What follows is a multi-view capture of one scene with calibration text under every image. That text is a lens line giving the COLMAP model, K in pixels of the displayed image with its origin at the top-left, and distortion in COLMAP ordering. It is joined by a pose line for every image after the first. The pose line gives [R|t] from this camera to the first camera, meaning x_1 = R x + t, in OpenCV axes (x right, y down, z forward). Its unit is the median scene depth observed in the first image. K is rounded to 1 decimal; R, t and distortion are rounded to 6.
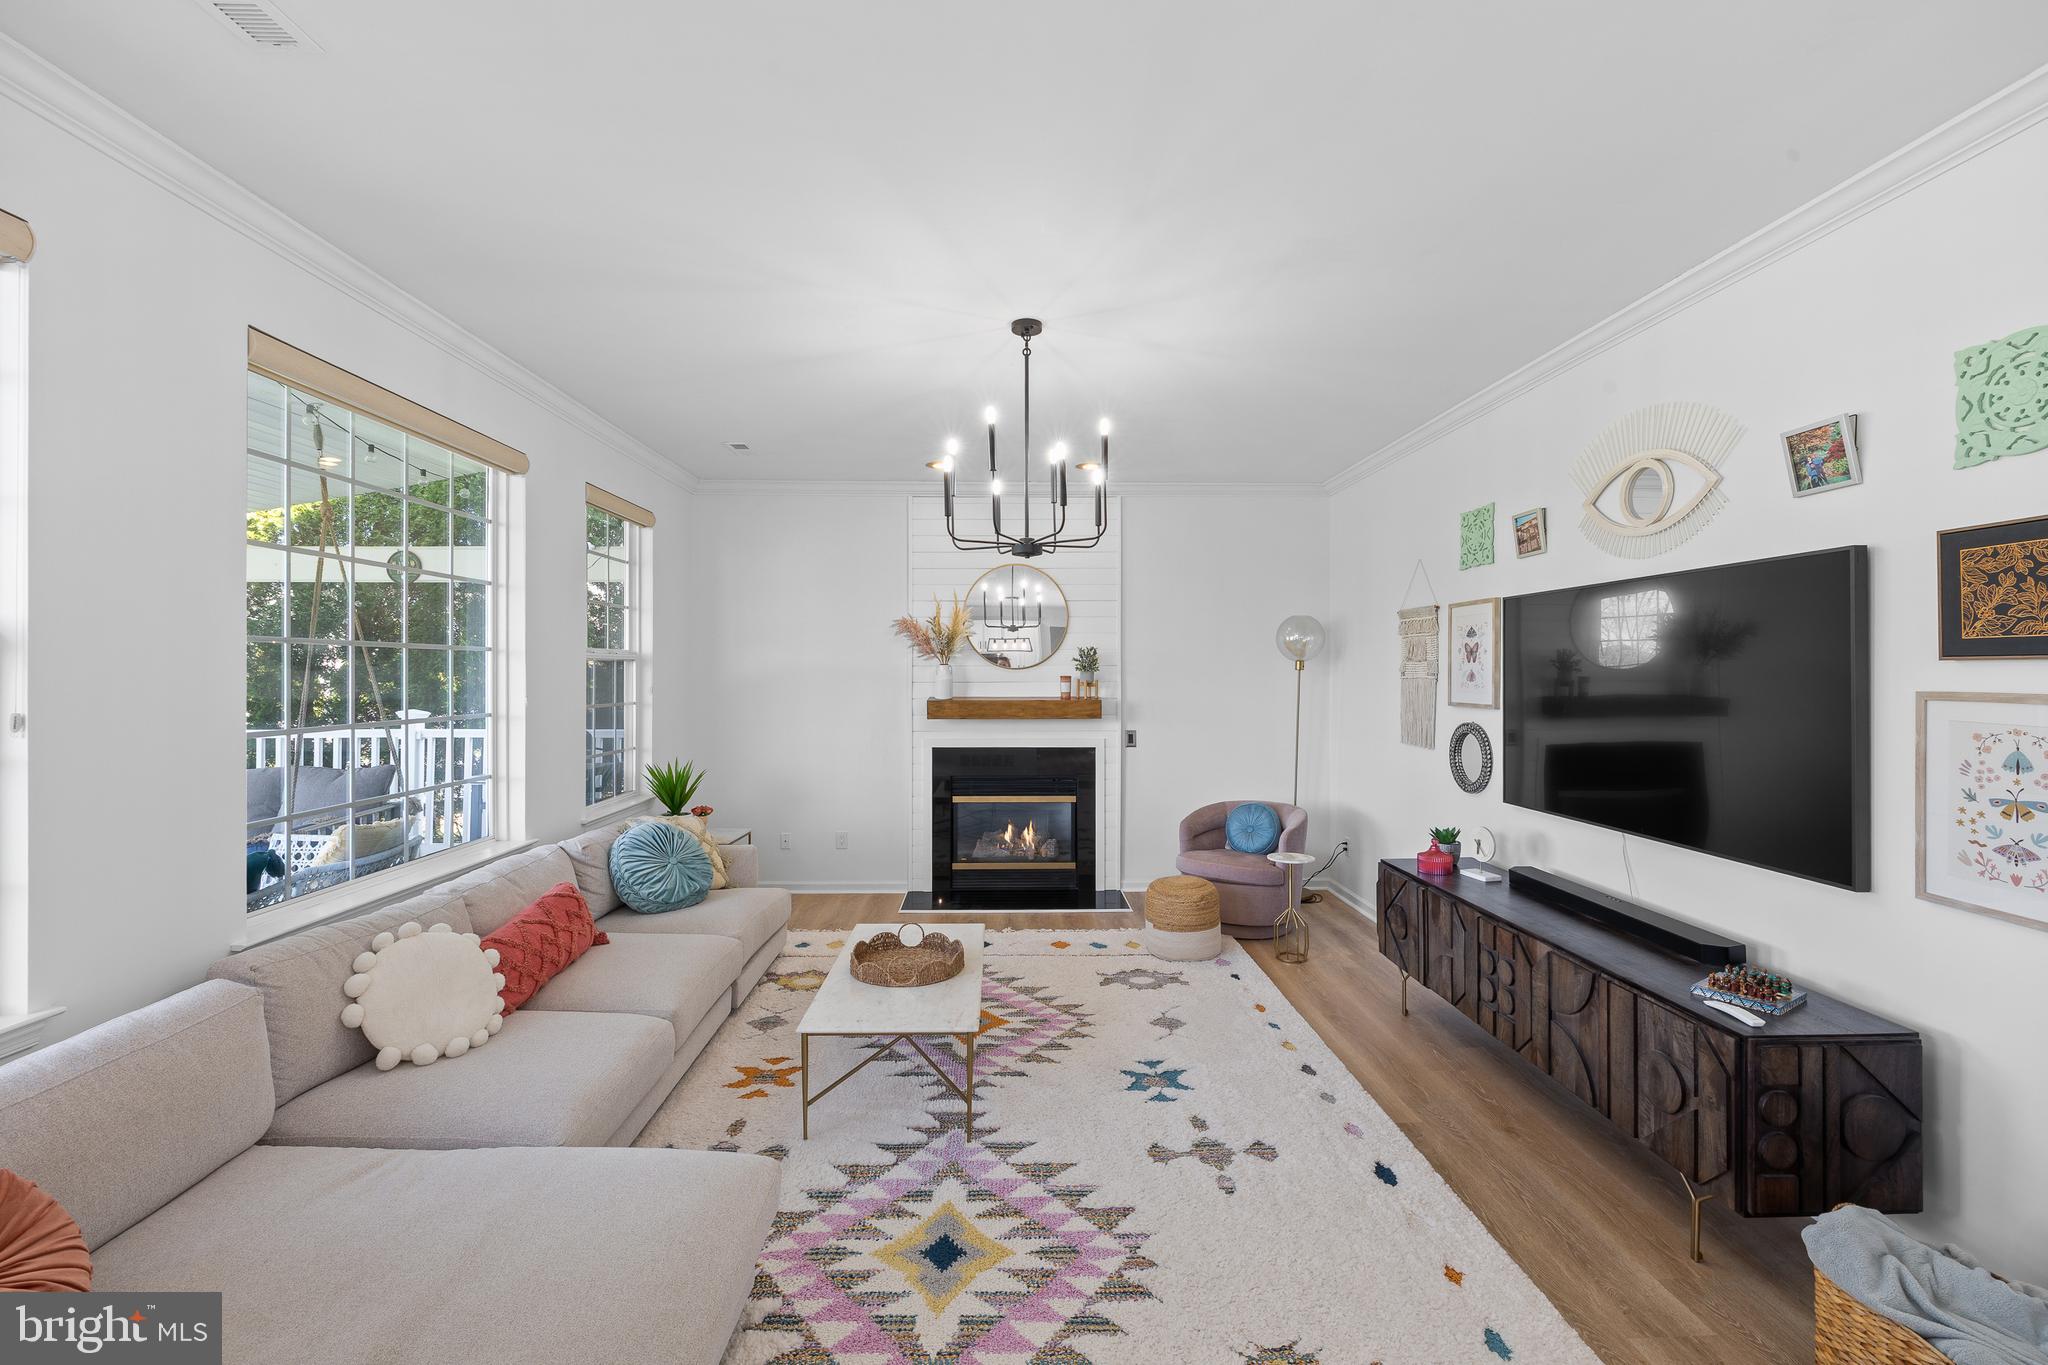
lens RADIAL K [[869.4, 0, 1026.4], [0, 869.4, 672.3], [0, 0, 1]] dist [-0.003290, 0.001394]
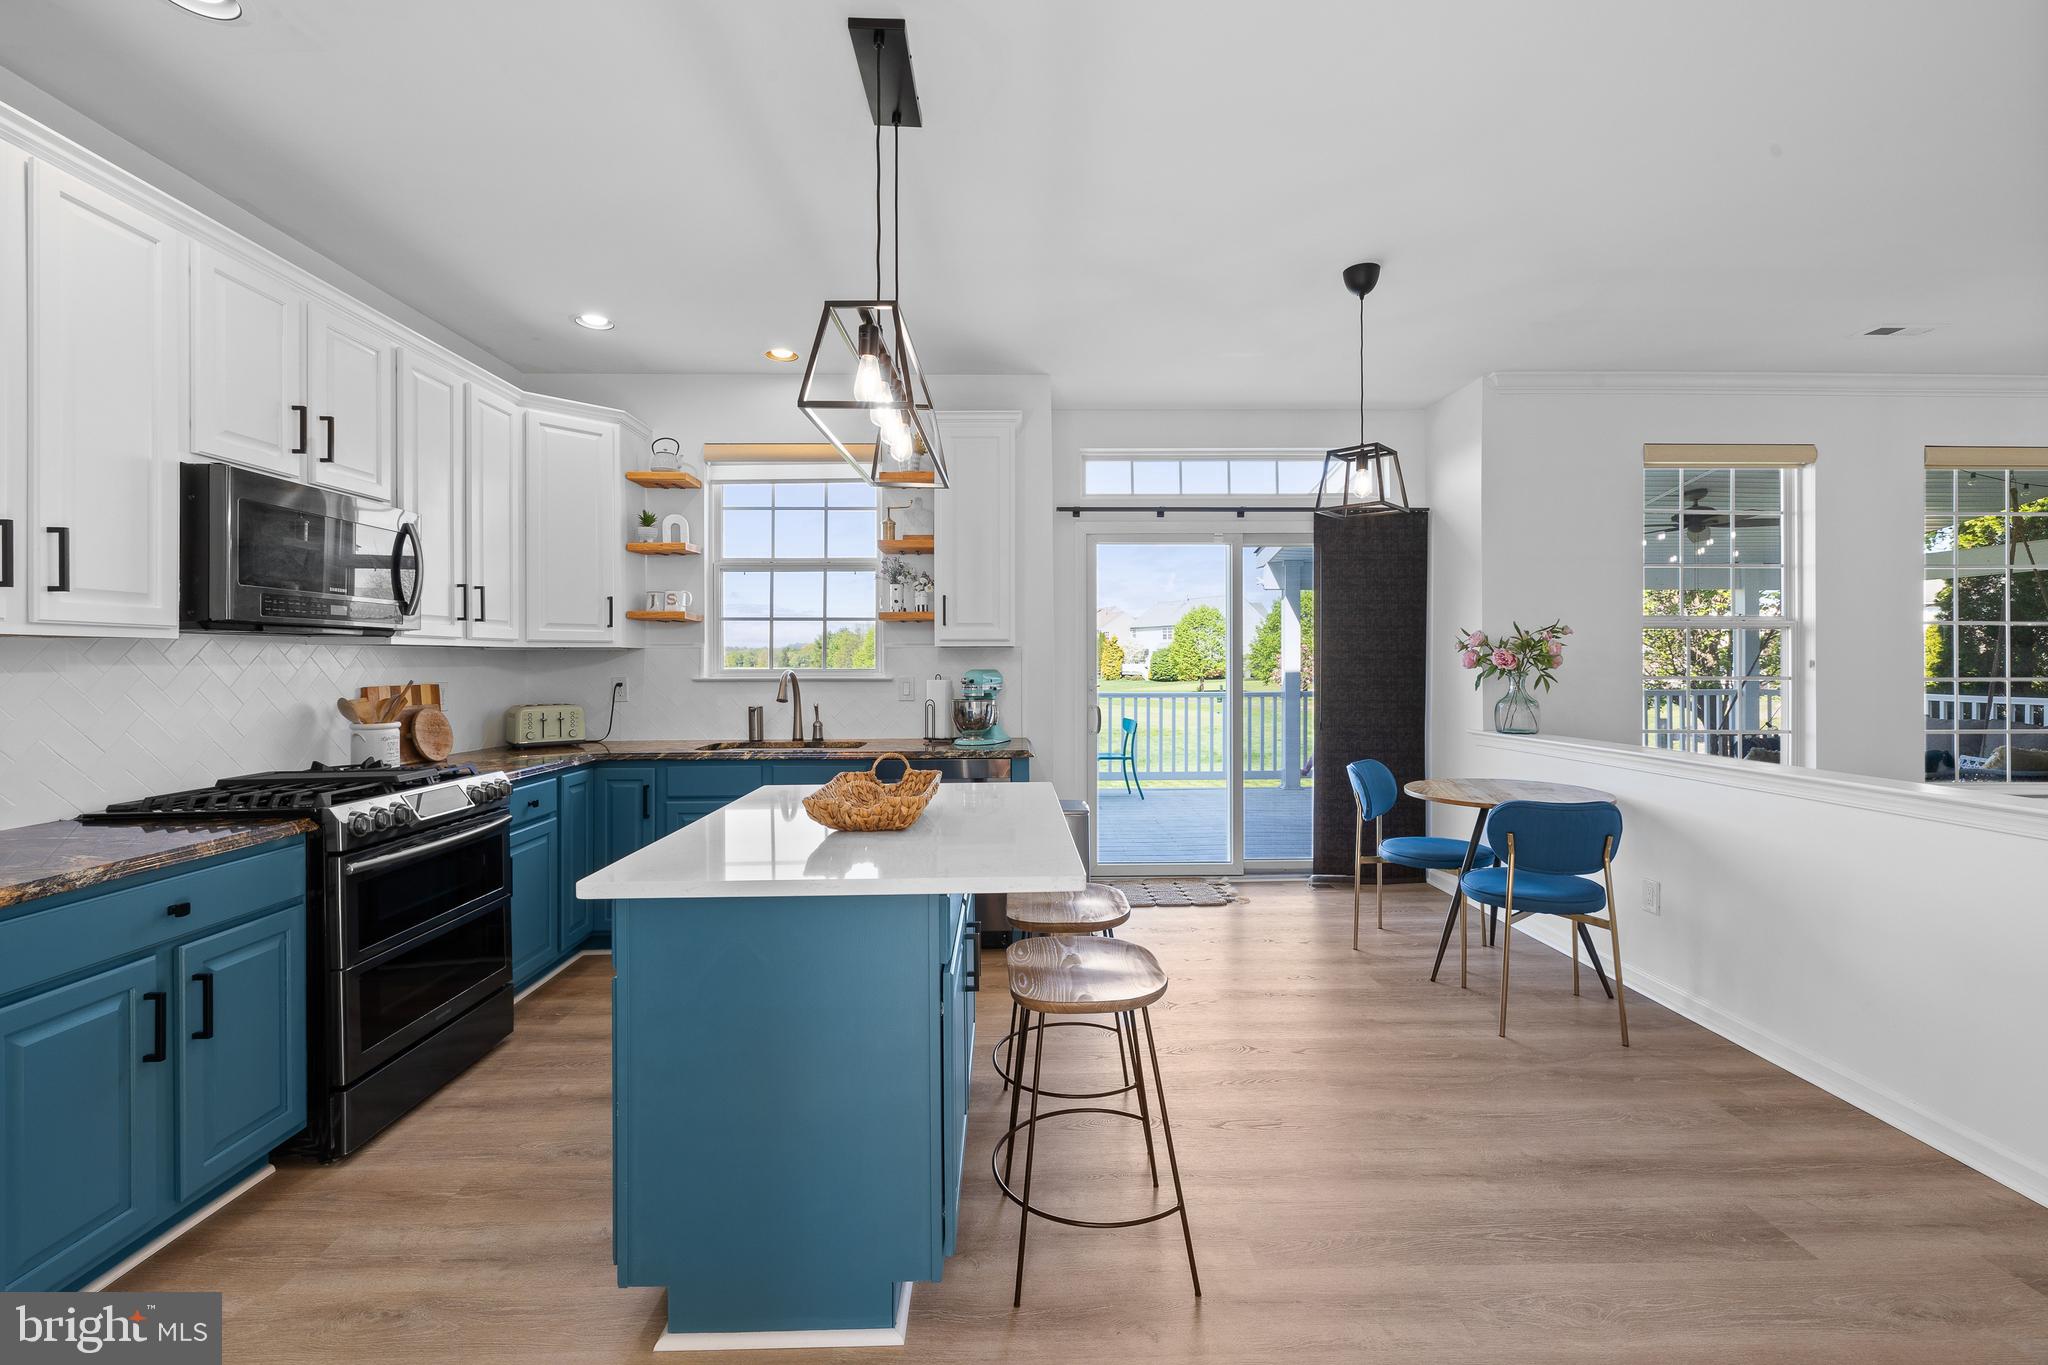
lens RADIAL K [[869.4, 0, 1024.9], [0, 869.4, 658.0], [0, 0, 1]] dist [-0.003290, 0.001394]
pose [[-0.010681, -0.004409, -0.999933, 0.568539], [0.001130, 0.999990, -0.004422, 0.023373], [0.999942, -0.001177, -0.010676, -0.523183]]
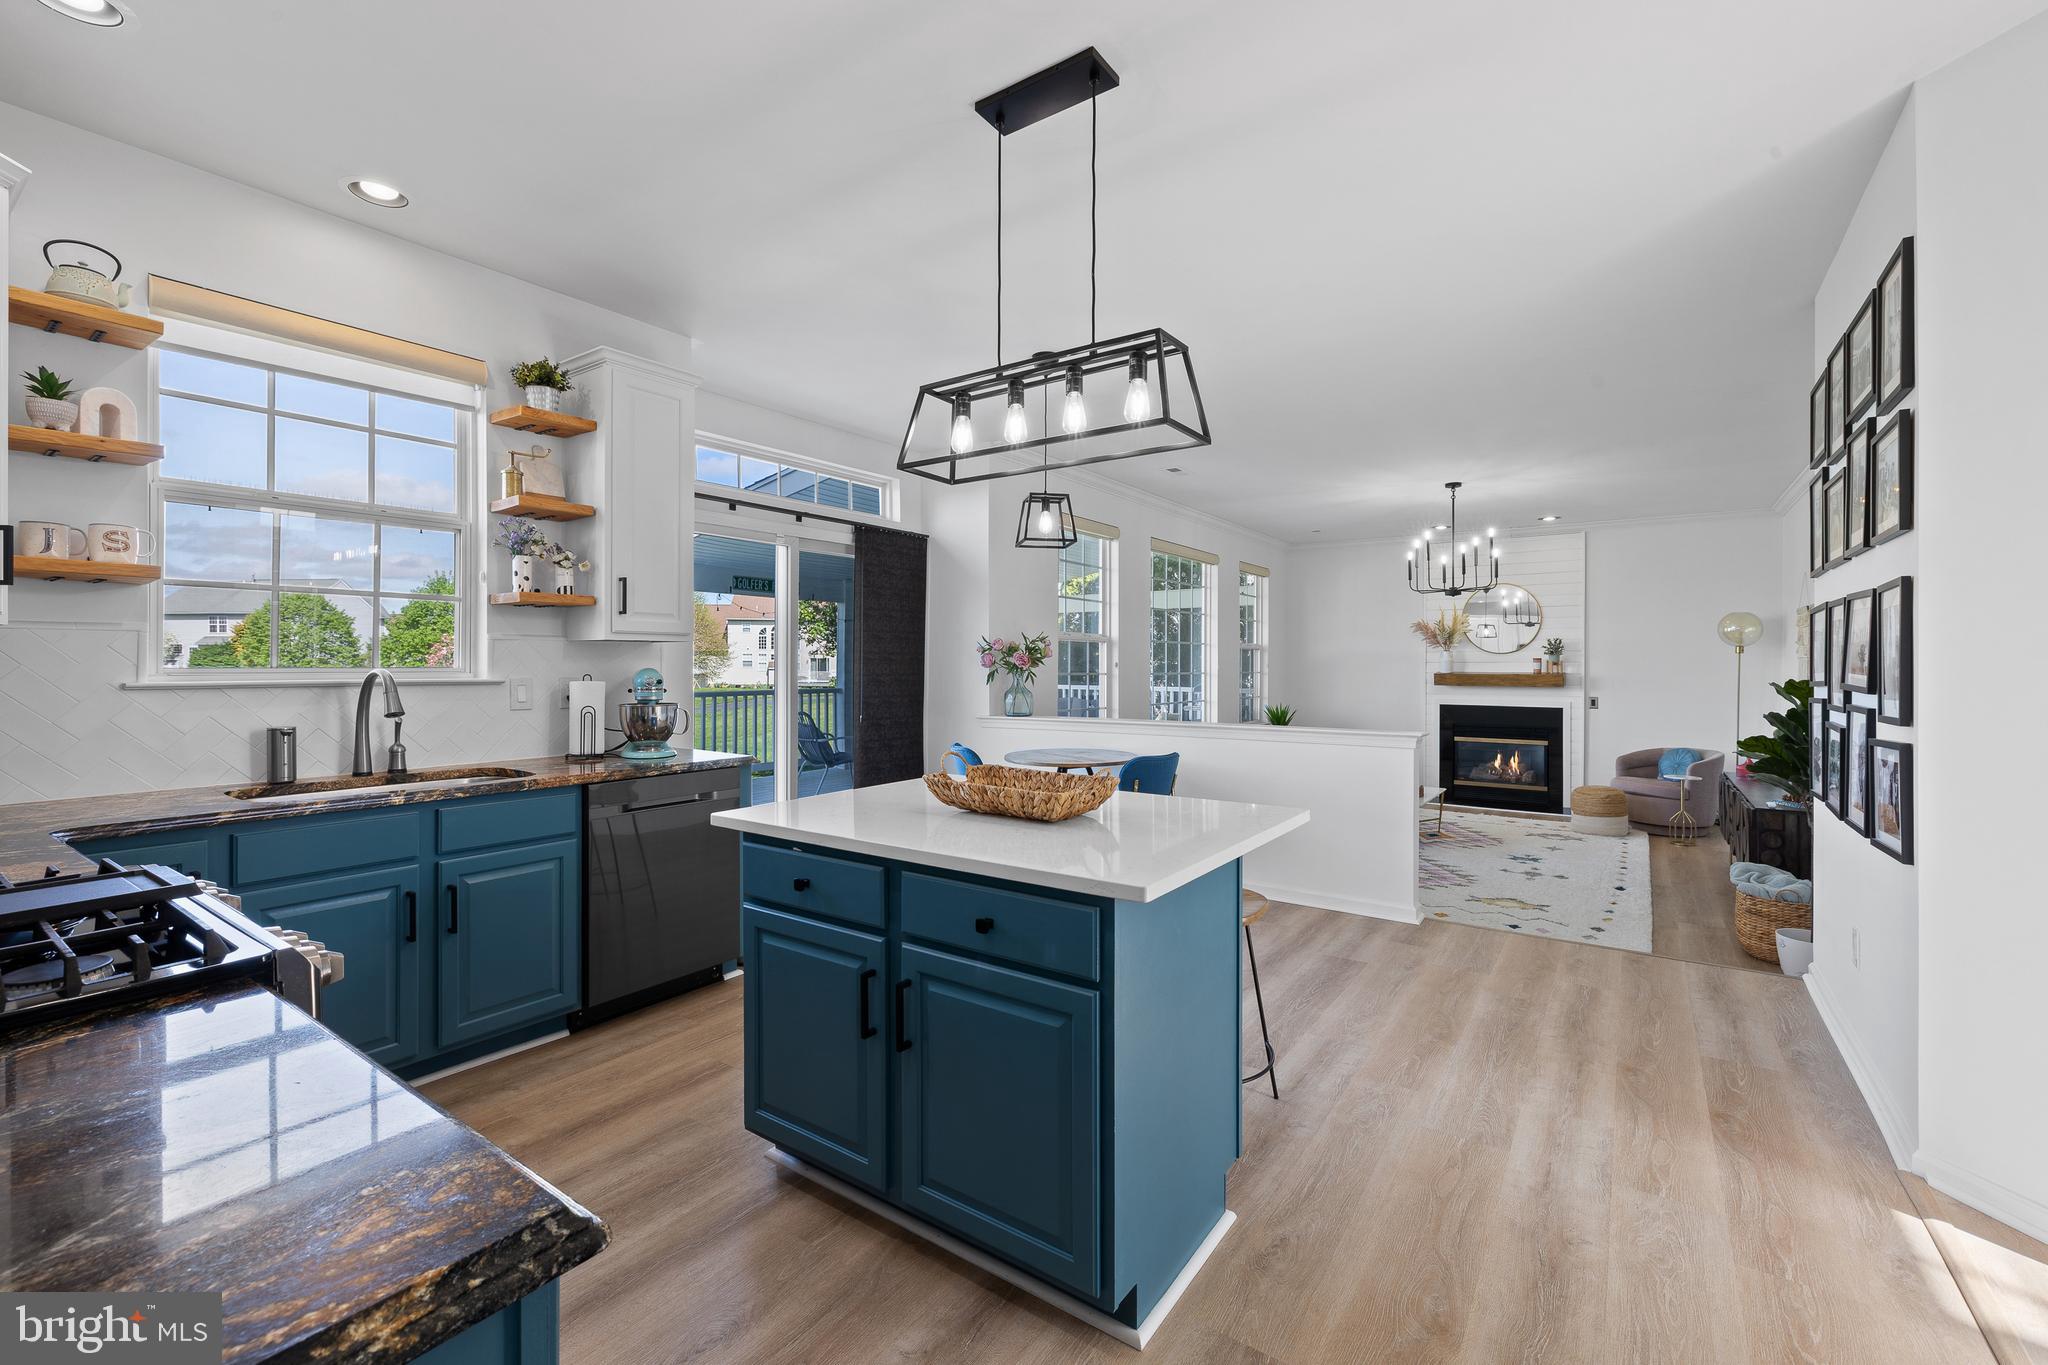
lens RADIAL K [[869.4, 0, 1032.3], [0, 869.4, 657.7], [0, 0, 1]] dist [-0.003290, 0.001394]
pose [[0.803386, -0.002697, -0.595453, 0.361452], [-0.002741, 0.999962, -0.008227, 0.028214], [0.595453, 0.008241, 0.803348, -1.061859]]
